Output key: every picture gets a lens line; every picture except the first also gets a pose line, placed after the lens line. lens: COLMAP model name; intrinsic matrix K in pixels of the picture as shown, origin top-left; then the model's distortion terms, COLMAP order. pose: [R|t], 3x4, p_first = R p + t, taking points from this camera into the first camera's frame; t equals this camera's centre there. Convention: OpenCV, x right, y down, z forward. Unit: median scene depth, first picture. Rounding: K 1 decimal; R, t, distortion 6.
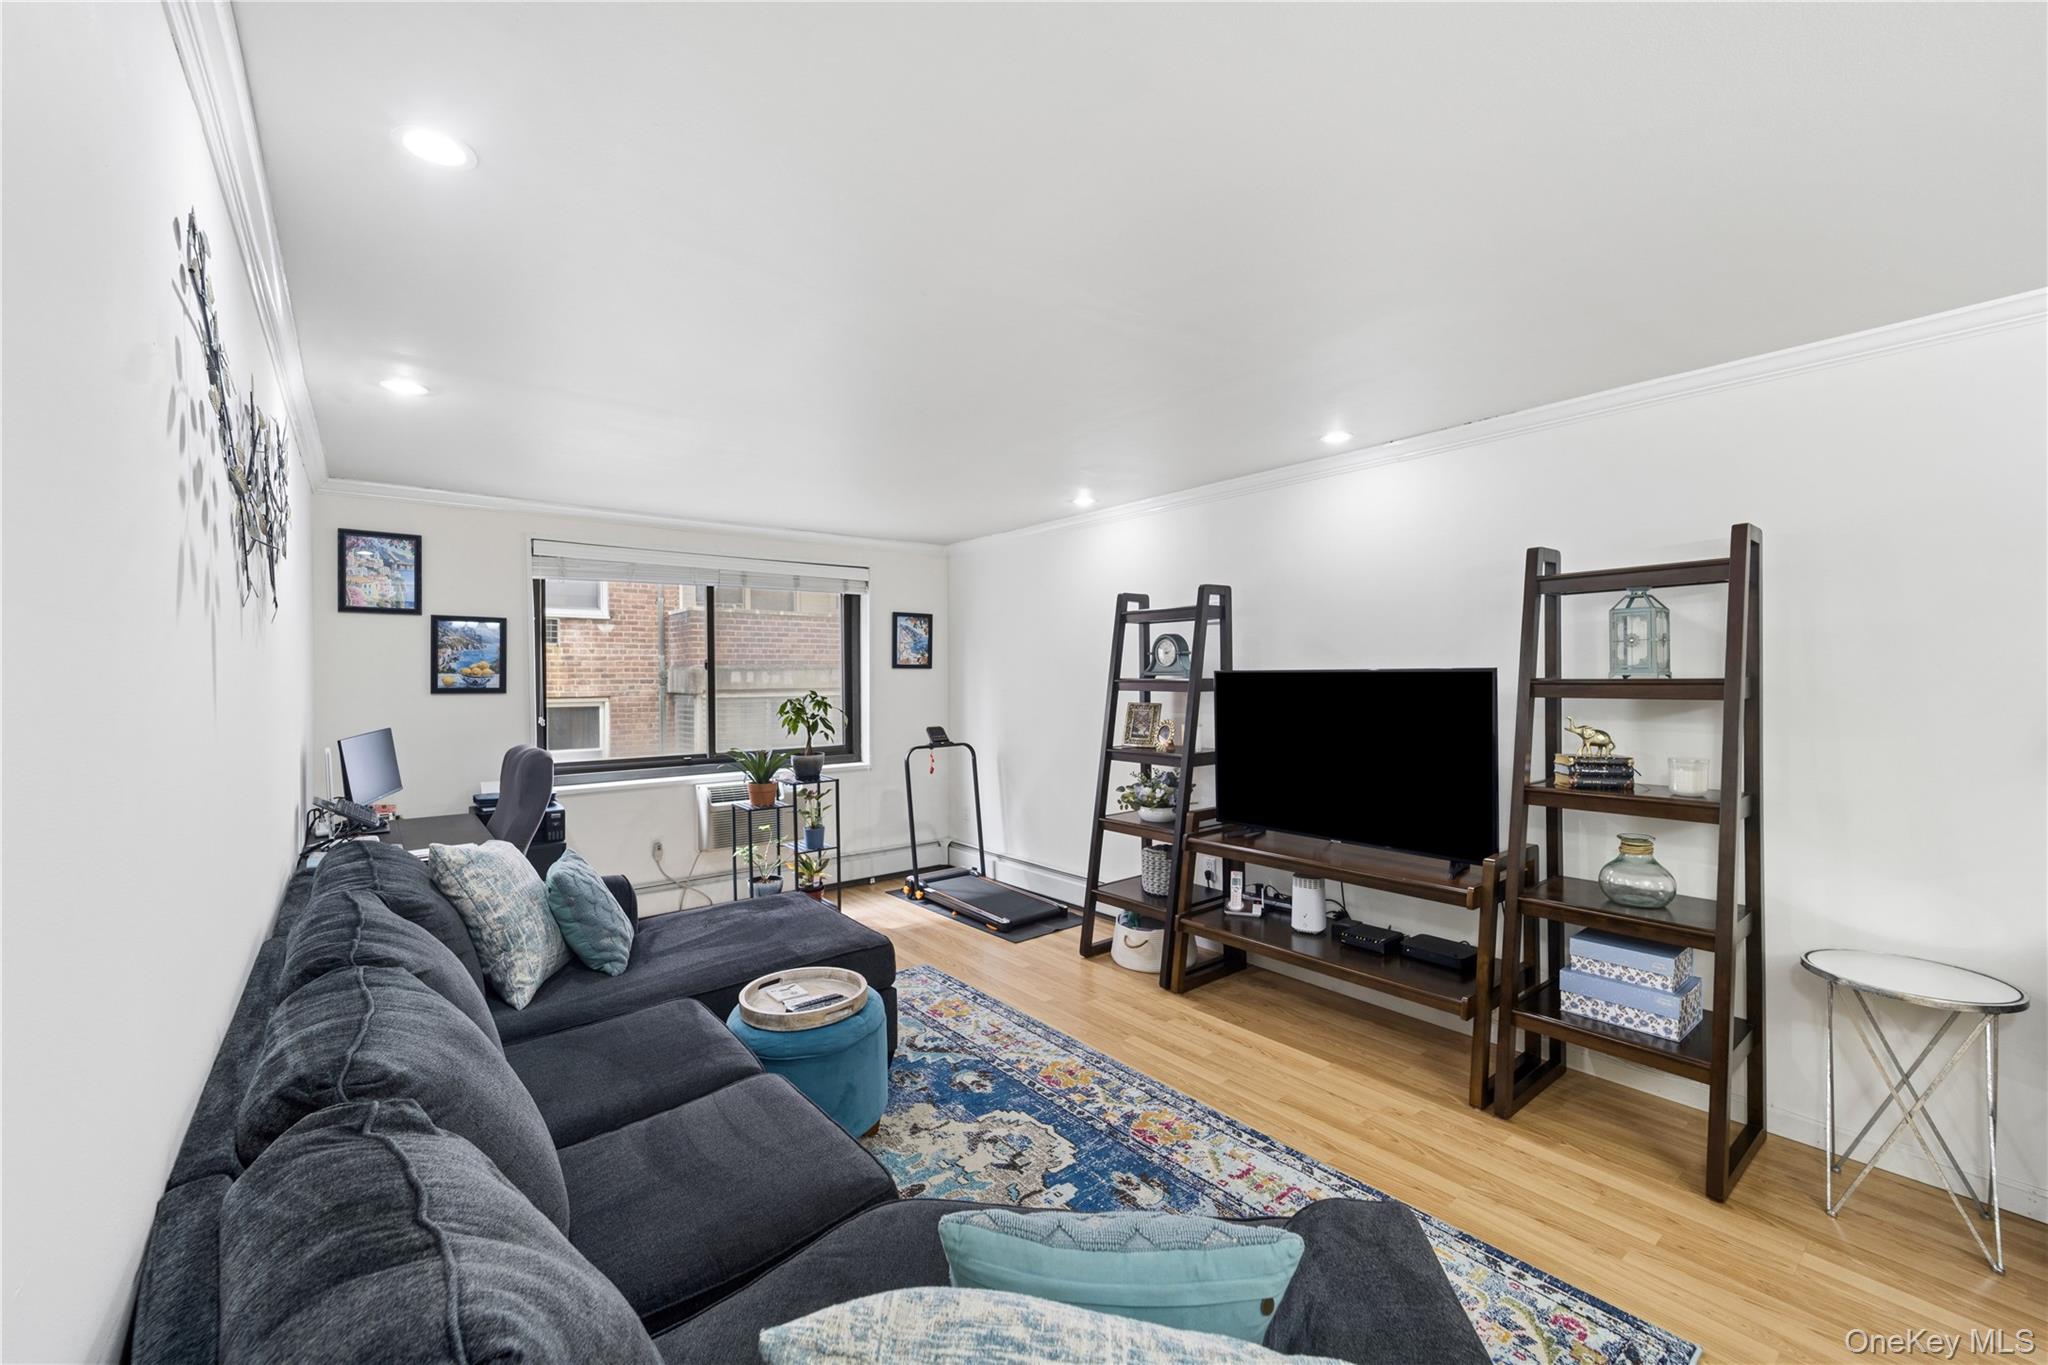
lens RADIAL K [[820.4, 0, 1027.9], [0, 820.4, 682.9], [0, 0, 1]] dist [0.000652, -0.000147]
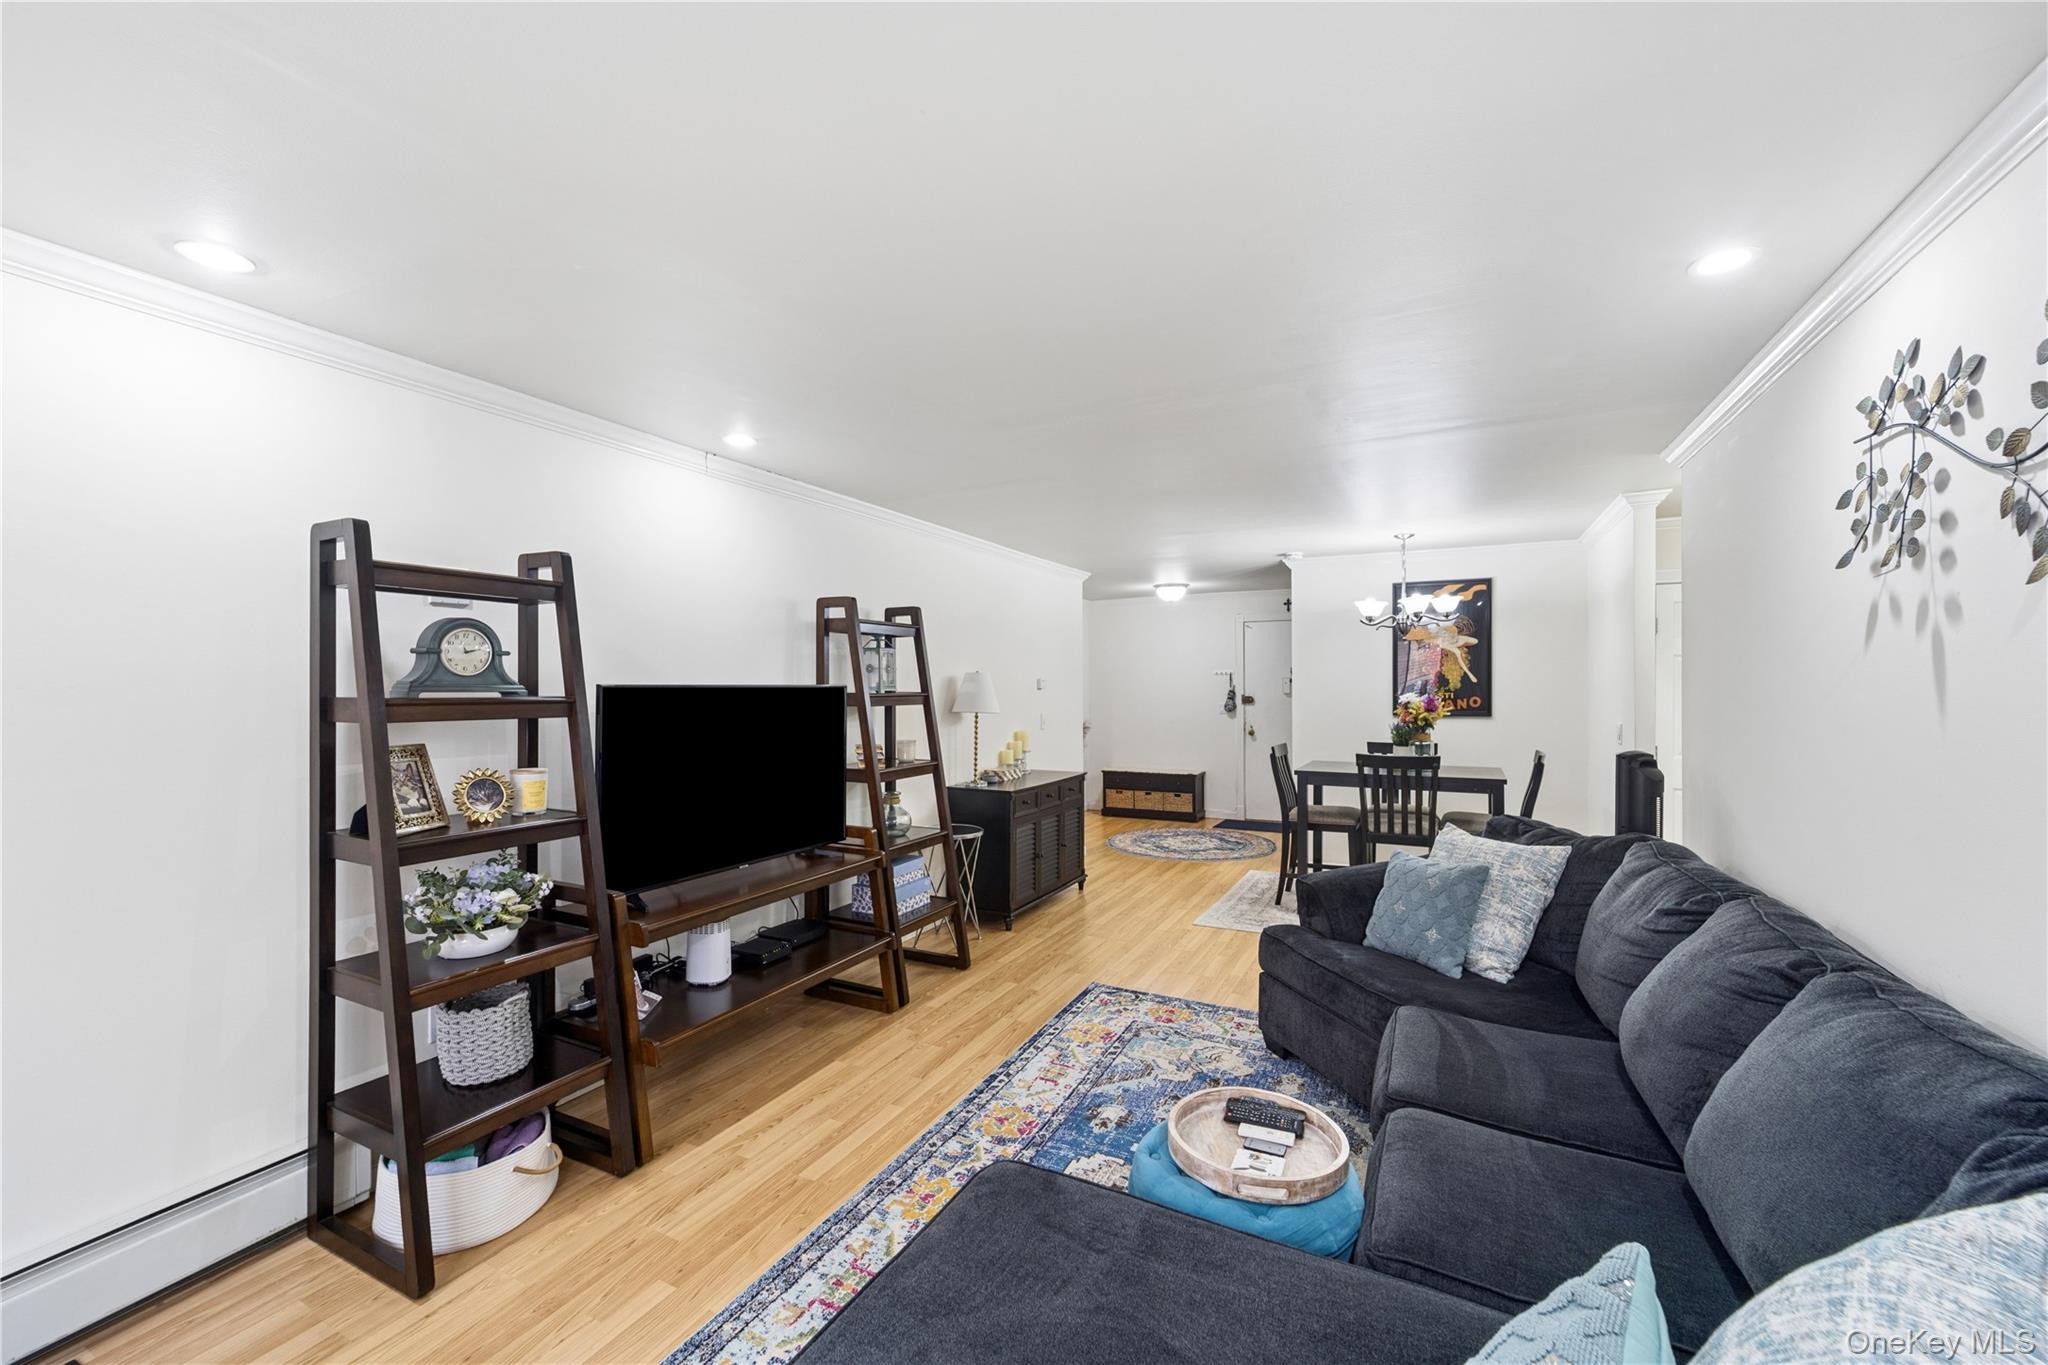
lens RADIAL K [[820.4, 0, 1027.9], [0, 820.4, 682.9], [0, 0, 1]] dist [0.000652, -0.000147]
pose [[-0.415203, 0.010576, 0.909667, -0.653112], [0.013591, 0.999893, -0.005421, -0.010044], [-0.909627, 0.010112, -0.415302, 1.140053]]
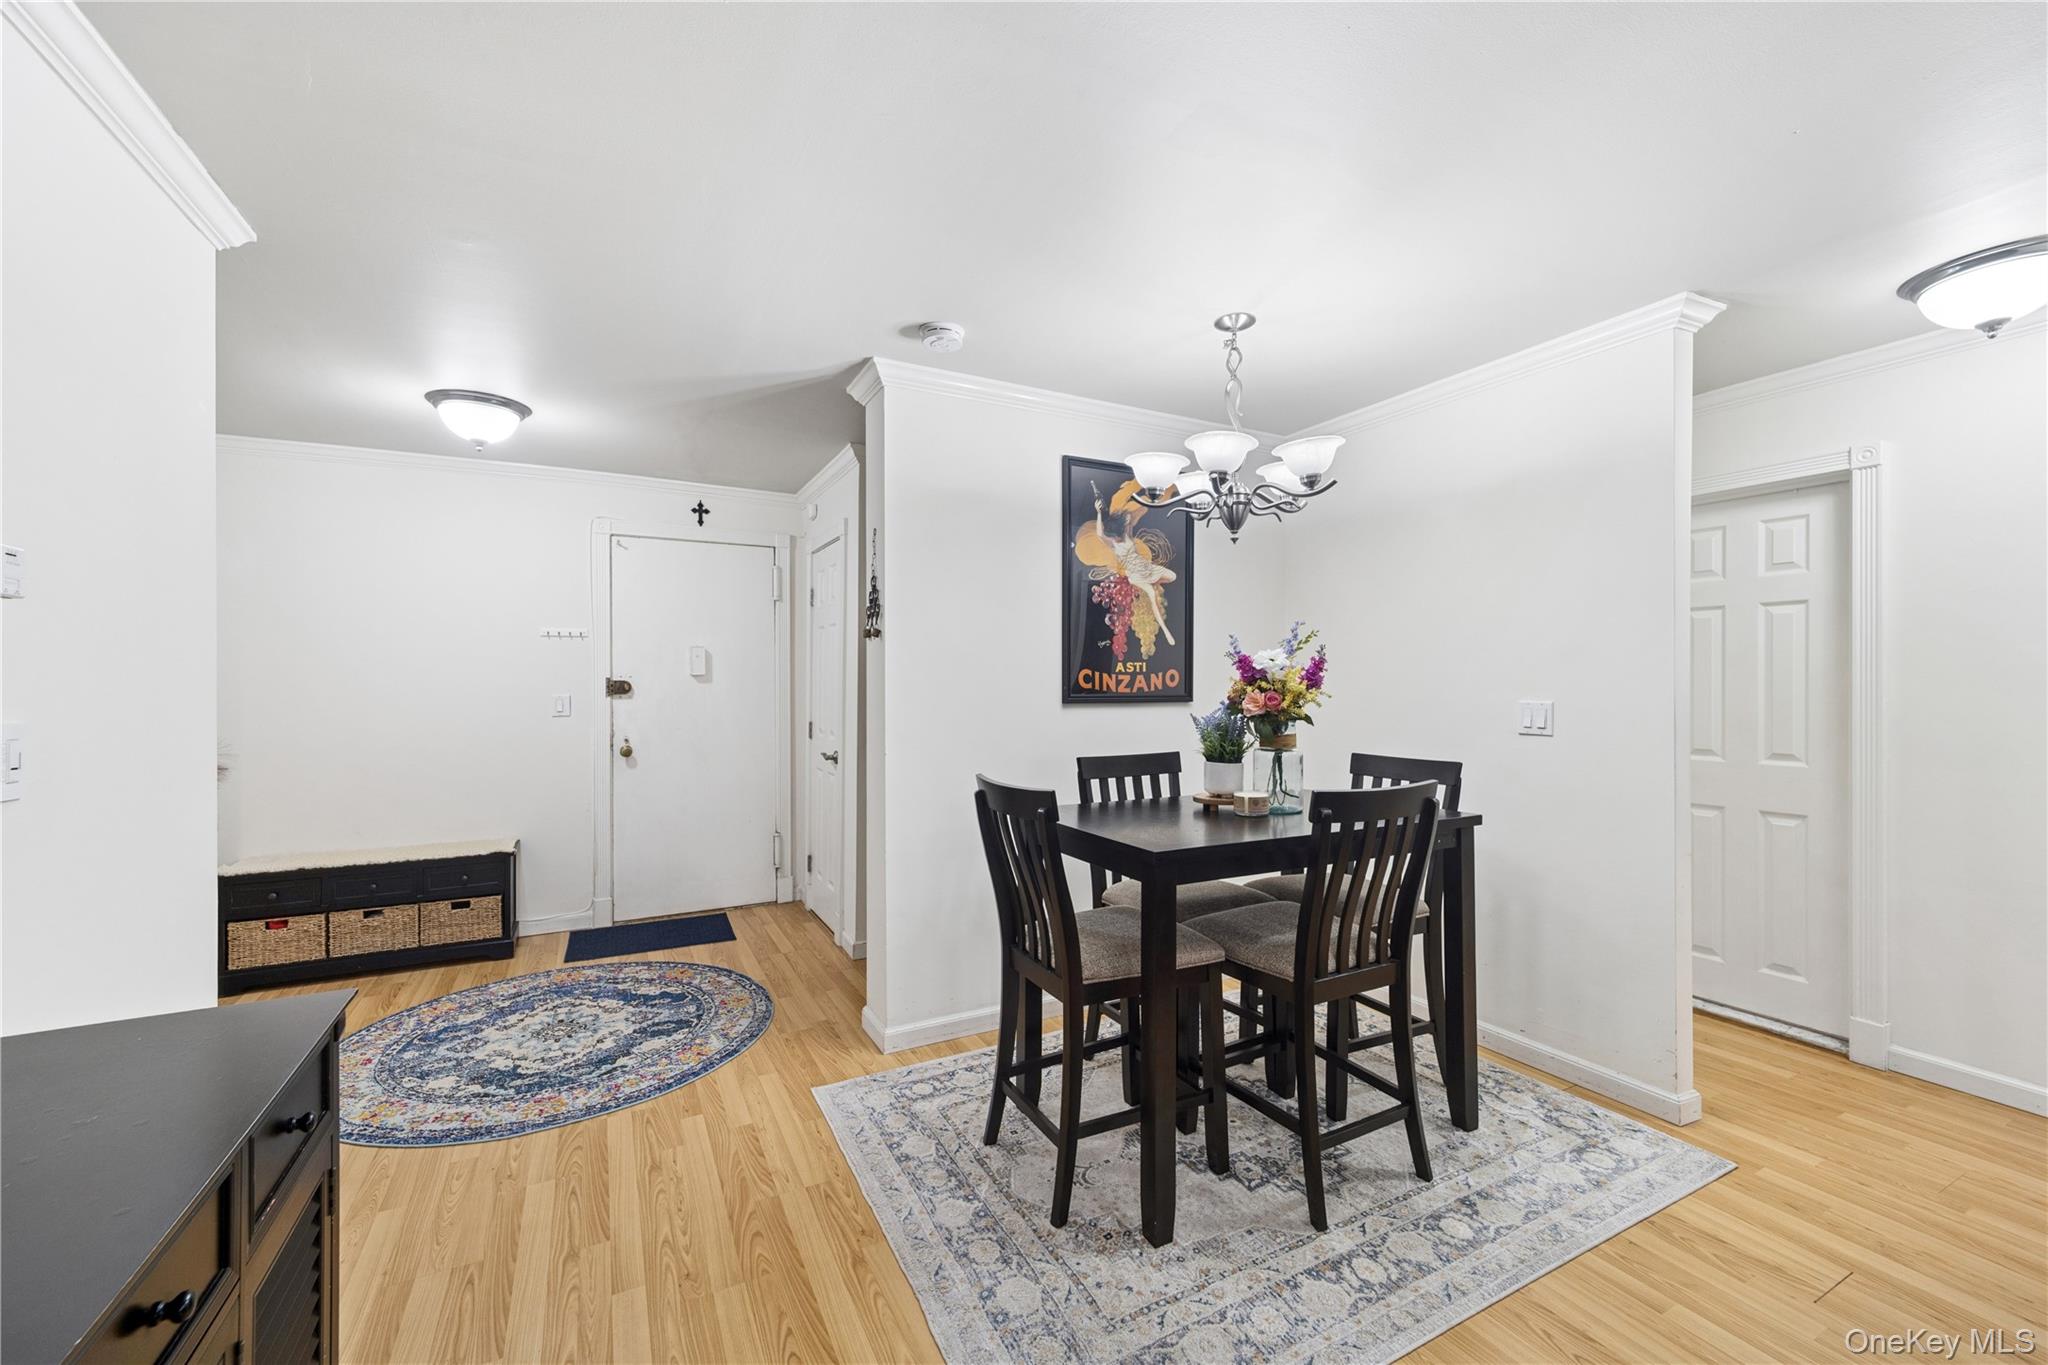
lens RADIAL K [[823.8, 0, 1030.9], [0, 823.8, 680.6], [0, 0, 1]] dist [-0.000095, -0.000120]
pose [[-0.982178, 0.010713, 0.187648, 0.564491], [0.011030, 0.999939, 0.000642, 0.036048], [-0.187630, 0.002700, -0.982236, 0.589765]]
